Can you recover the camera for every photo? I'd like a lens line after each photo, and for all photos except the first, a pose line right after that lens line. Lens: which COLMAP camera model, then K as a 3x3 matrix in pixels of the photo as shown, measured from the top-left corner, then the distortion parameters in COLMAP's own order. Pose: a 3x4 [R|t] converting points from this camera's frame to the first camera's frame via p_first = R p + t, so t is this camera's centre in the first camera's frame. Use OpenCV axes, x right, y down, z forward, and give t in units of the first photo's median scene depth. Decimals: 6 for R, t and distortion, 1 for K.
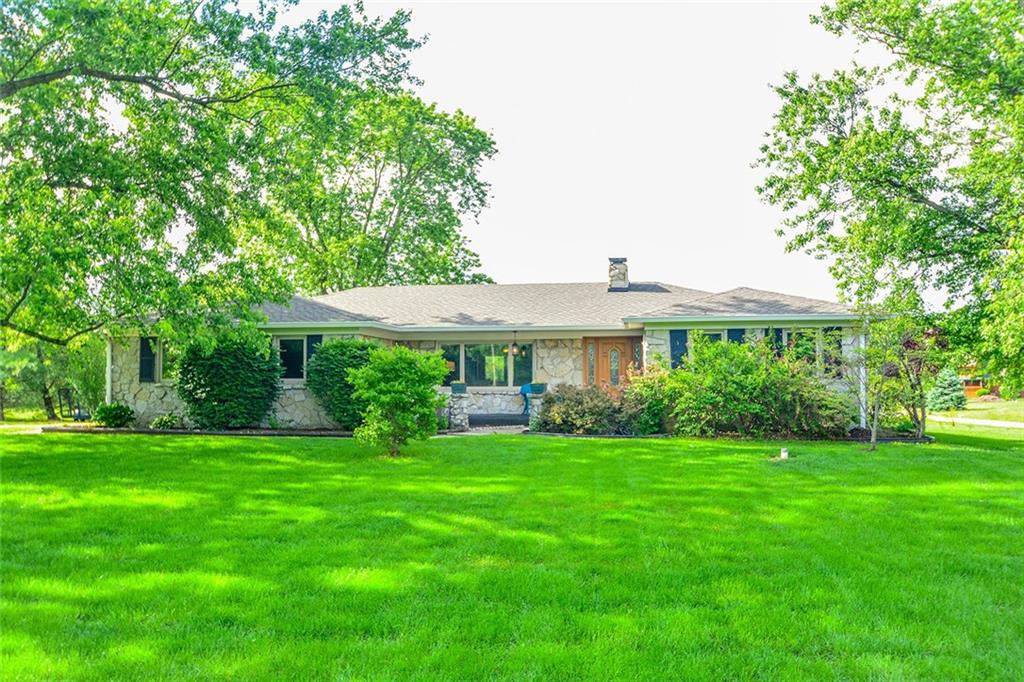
lens RADIAL K [[959.3, 0, 507.5], [0, 959.3, 339.8], [0, 0, 1]] dist [-0.062449, 0.000000]
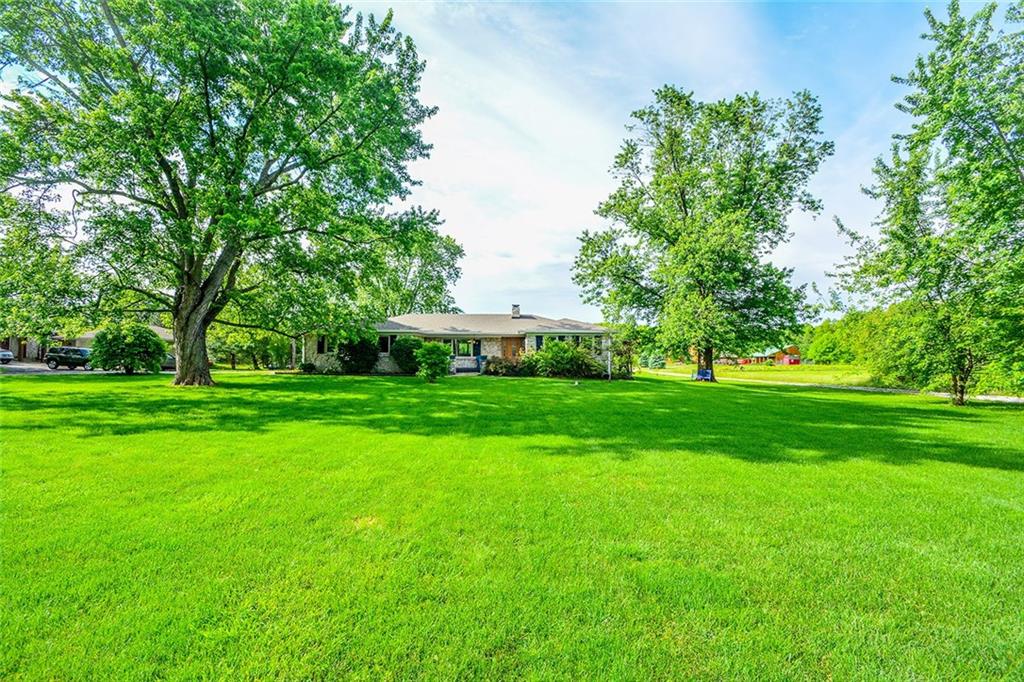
lens RADIAL K [[452.3, 0, 511.8], [0, 452.3, 340.4], [0, 0, 1]] dist [0.004187, -0.002522]
pose [[0.993601, 0.015188, 0.111919, -0.027245], [-0.016751, 0.999775, 0.013042, -0.010852], [-0.111696, -0.014833, 0.993632, -0.177925]]
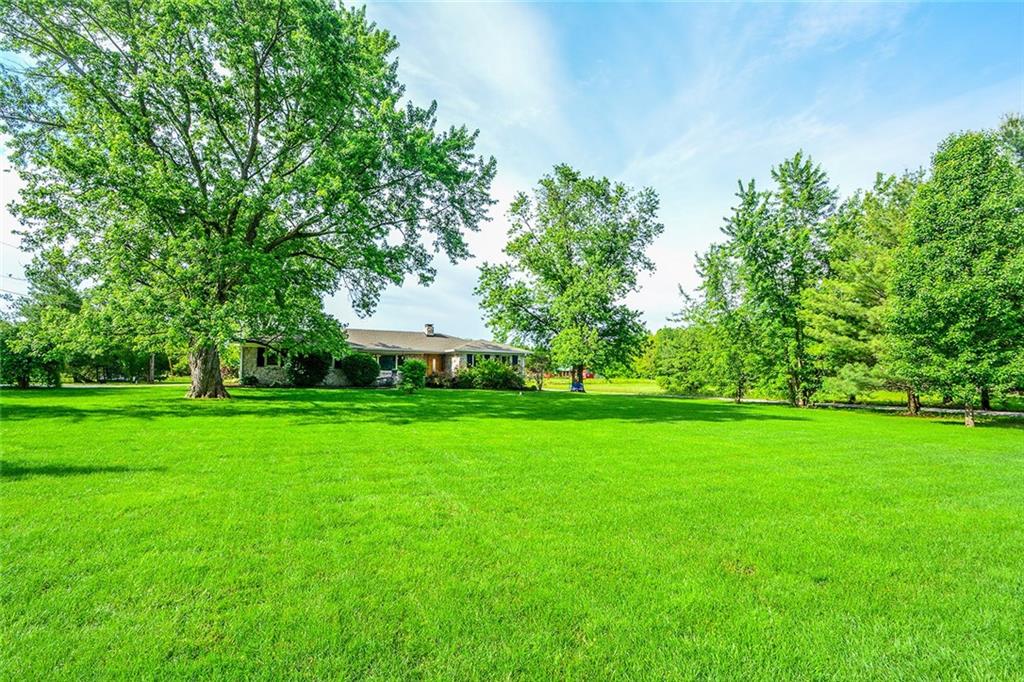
lens RADIAL K [[479.6, 0, 513.8], [0, 479.6, 337.2], [0, 0, 1]] dist [-0.001998, -0.000491]
pose [[0.854904, 0.057244, 0.515619, -0.439595], [-0.048853, 0.998360, -0.029839, -0.022559], [-0.516481, 0.000320, 0.856298, -0.337201]]
